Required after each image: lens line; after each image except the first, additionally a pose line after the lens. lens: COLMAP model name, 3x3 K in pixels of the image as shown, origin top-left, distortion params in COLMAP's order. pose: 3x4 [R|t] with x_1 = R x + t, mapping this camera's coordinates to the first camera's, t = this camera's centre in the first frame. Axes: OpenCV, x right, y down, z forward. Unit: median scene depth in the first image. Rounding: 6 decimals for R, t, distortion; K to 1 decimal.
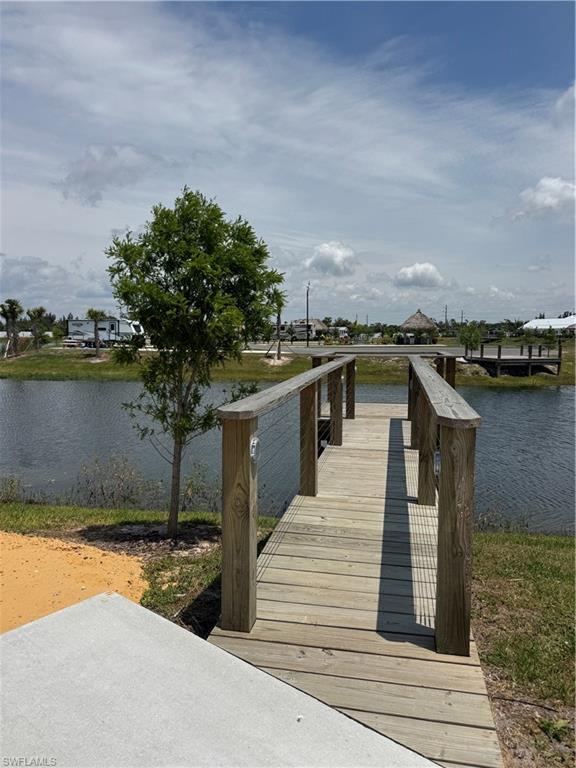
lens RADIAL K [[546.4, 0, 275.2], [0, 546.4, 399.1], [0, 0, 1]] dist [0.093963, -0.004006]
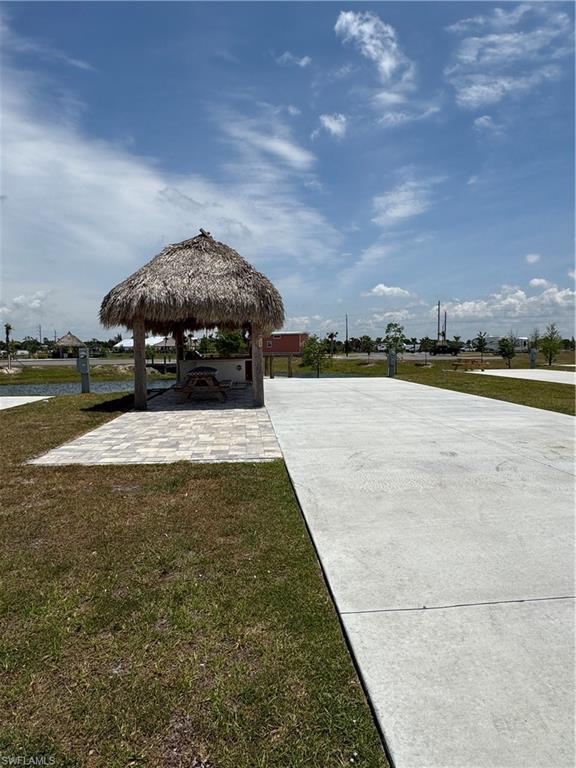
lens RADIAL K [[480.3, 0, 291.4], [0, 480.3, 386.7], [0, 0, 1]] dist [-0.001790, 0.003496]
pose [[0.700595, -0.061480, 0.710906, -0.280716], [0.091441, 0.995803, -0.003996, 0.029920], [-0.707676, 0.067805, 0.703276, -0.244290]]
